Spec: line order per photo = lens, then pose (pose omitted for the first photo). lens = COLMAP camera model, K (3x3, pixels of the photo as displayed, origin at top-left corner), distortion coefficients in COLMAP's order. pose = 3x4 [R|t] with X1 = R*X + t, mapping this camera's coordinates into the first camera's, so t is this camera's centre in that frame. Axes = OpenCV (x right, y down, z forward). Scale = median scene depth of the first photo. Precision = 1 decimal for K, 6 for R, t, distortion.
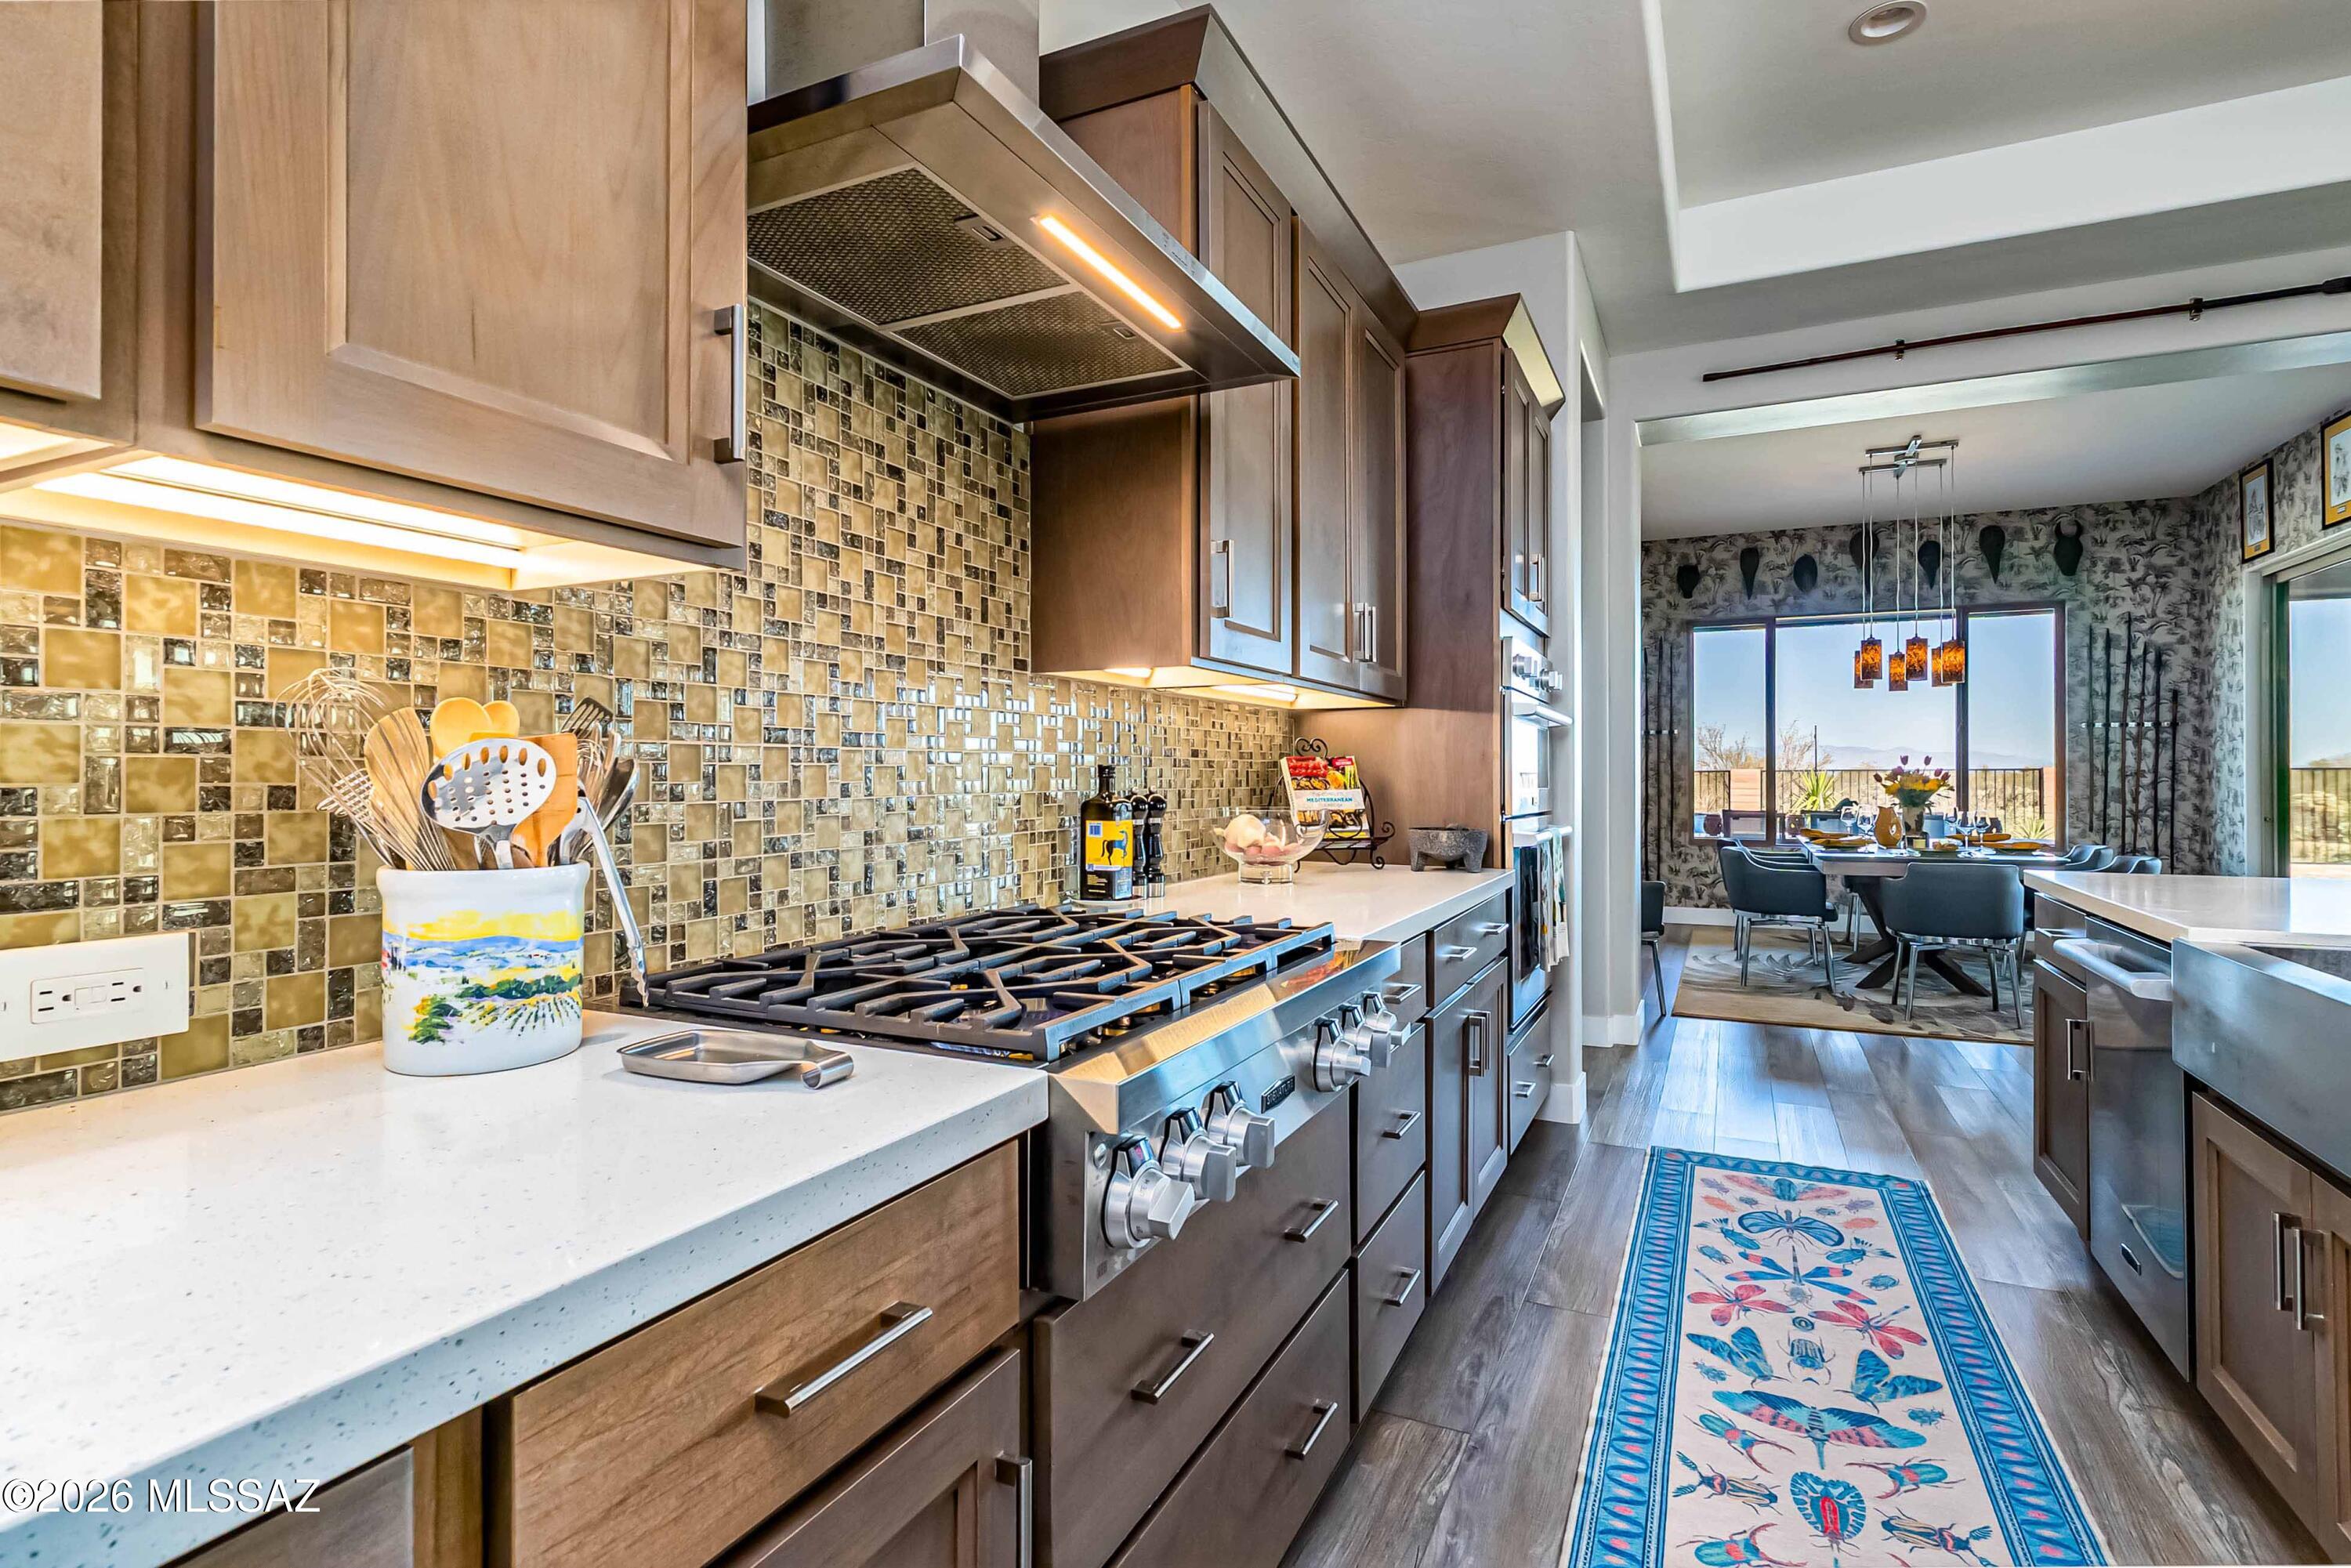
lens RADIAL K [[1122.7, 0, 1161.2], [0, 1122.7, 776.2], [0, 0, 1]] dist [0.007837, -0.002966]
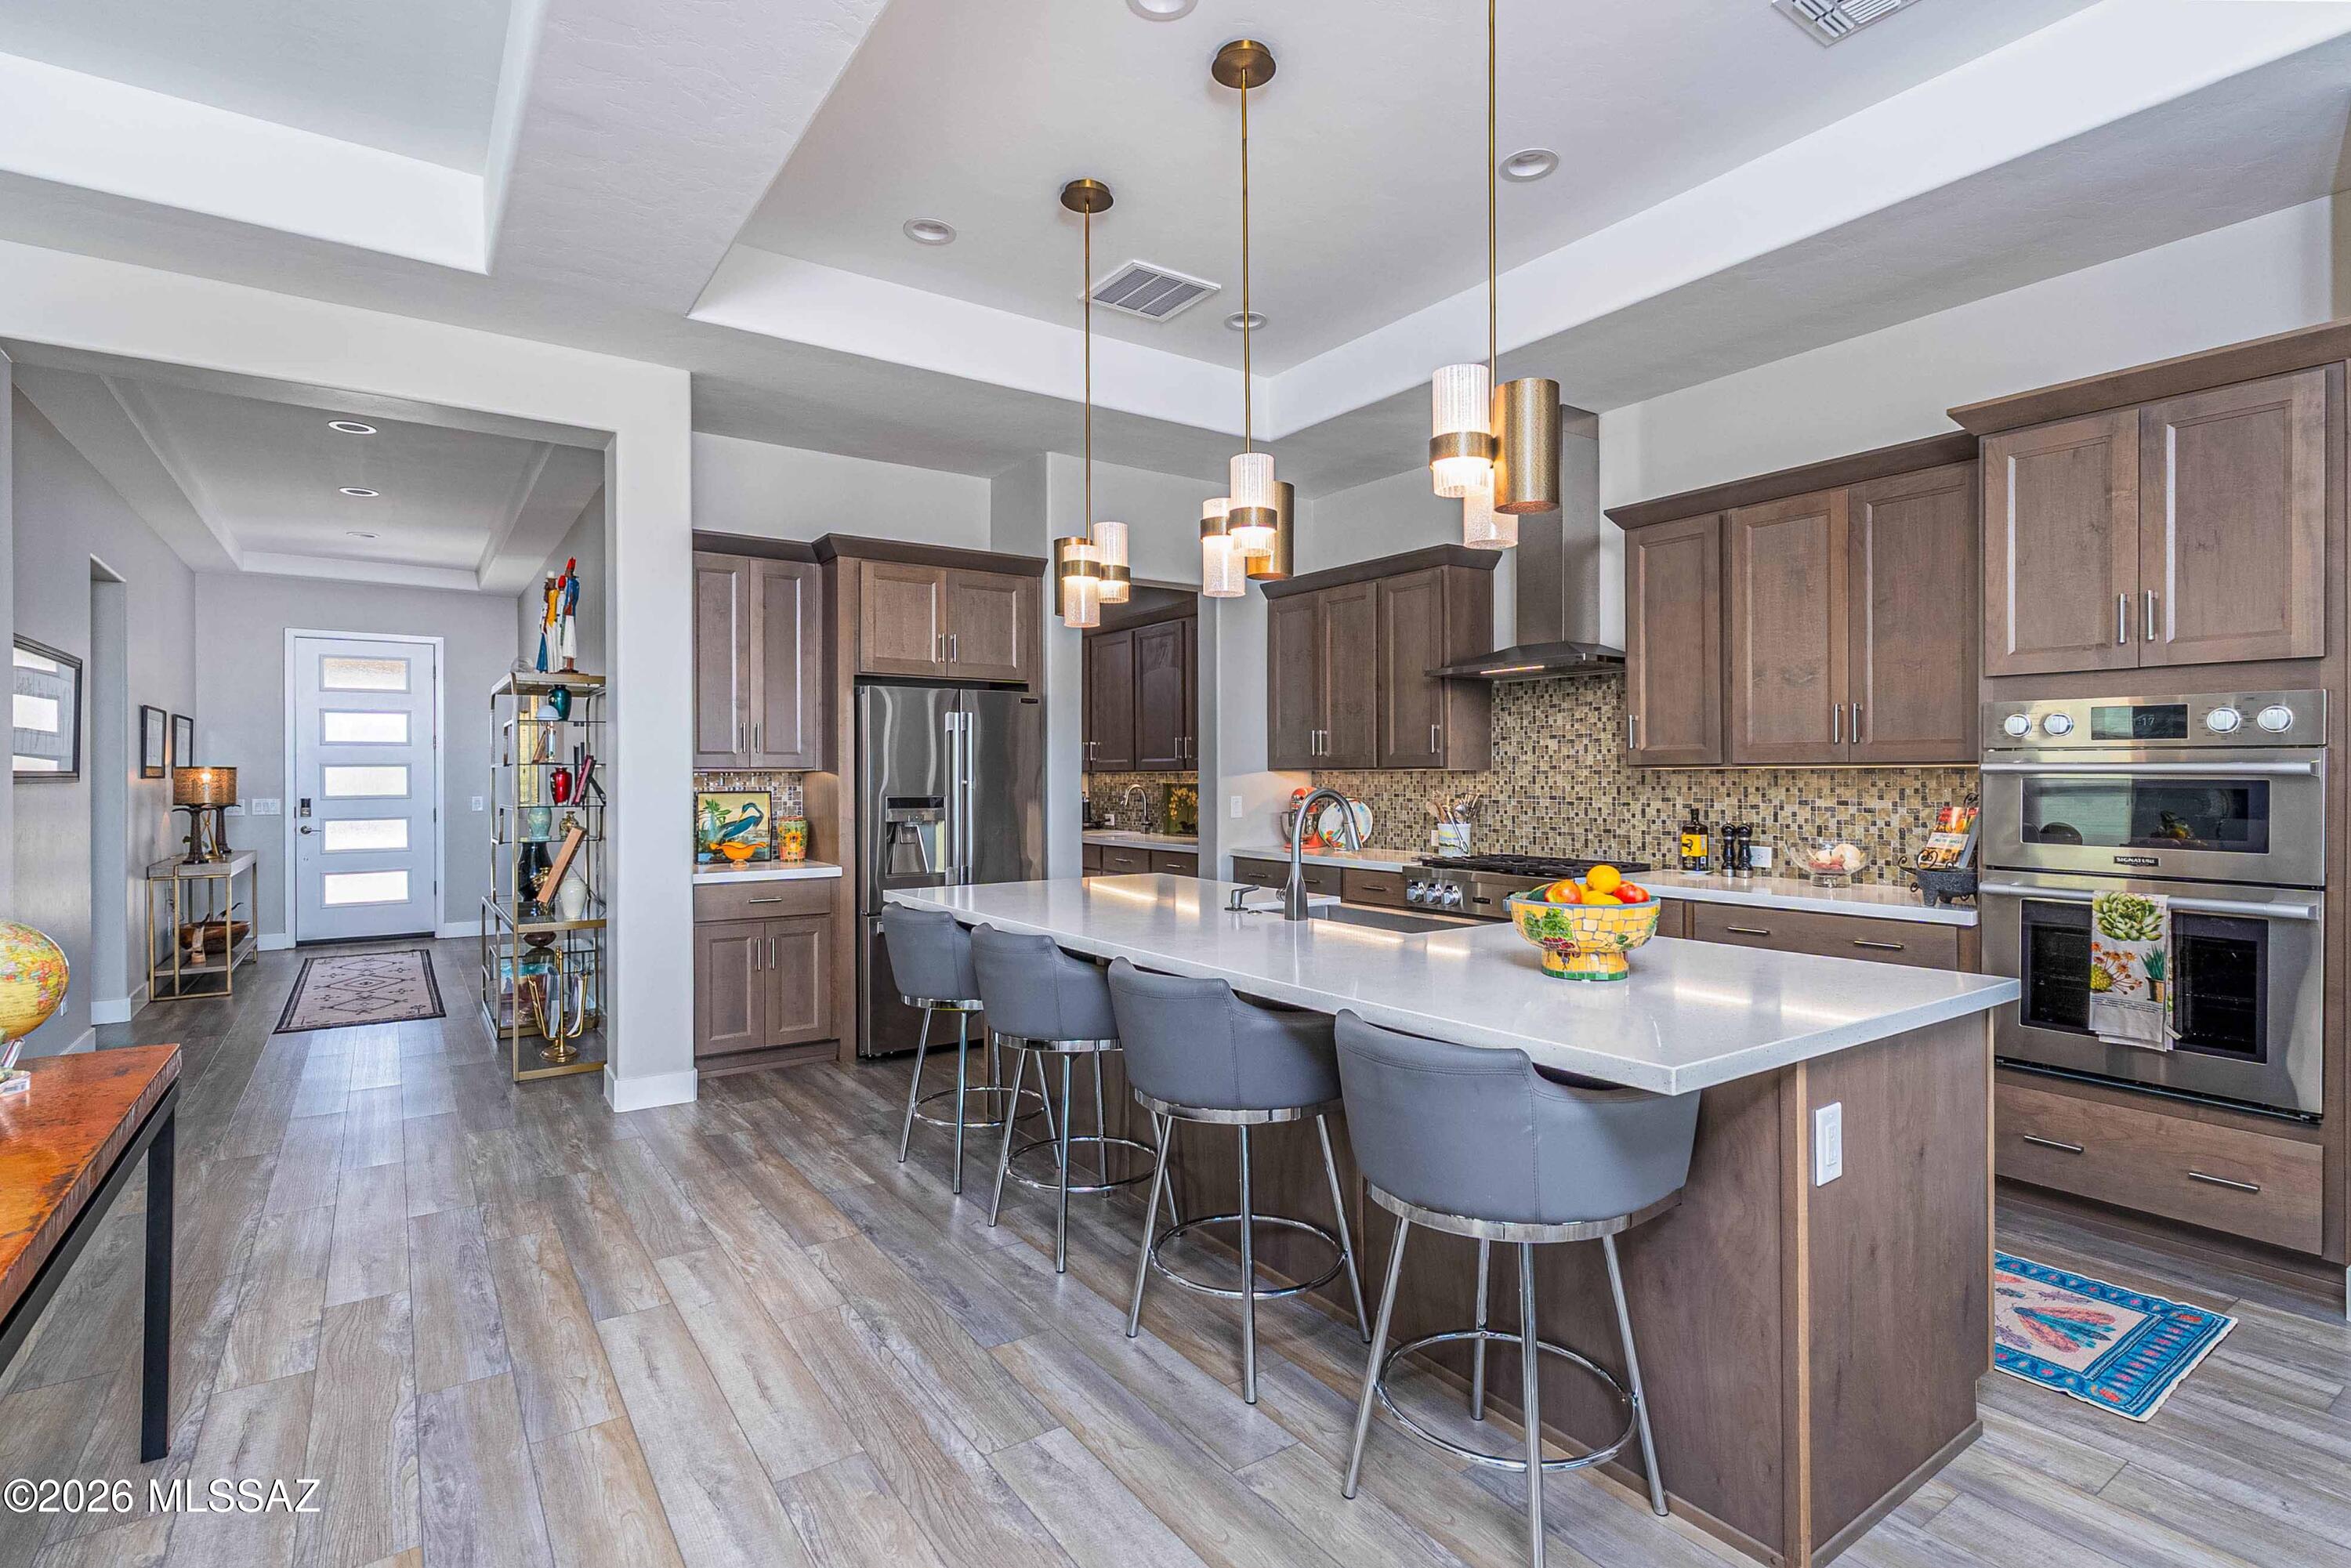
lens RADIAL K [[1122.7, 0, 1198.5], [0, 1122.7, 782.3], [0, 0, 1]] dist [0.007837, -0.002966]
pose [[-0.469011, 0.009384, -0.883143, 0.835569], [0.004370, 0.999956, 0.008304, -0.030052], [0.883182, 0.000036, -0.469031, 0.422249]]
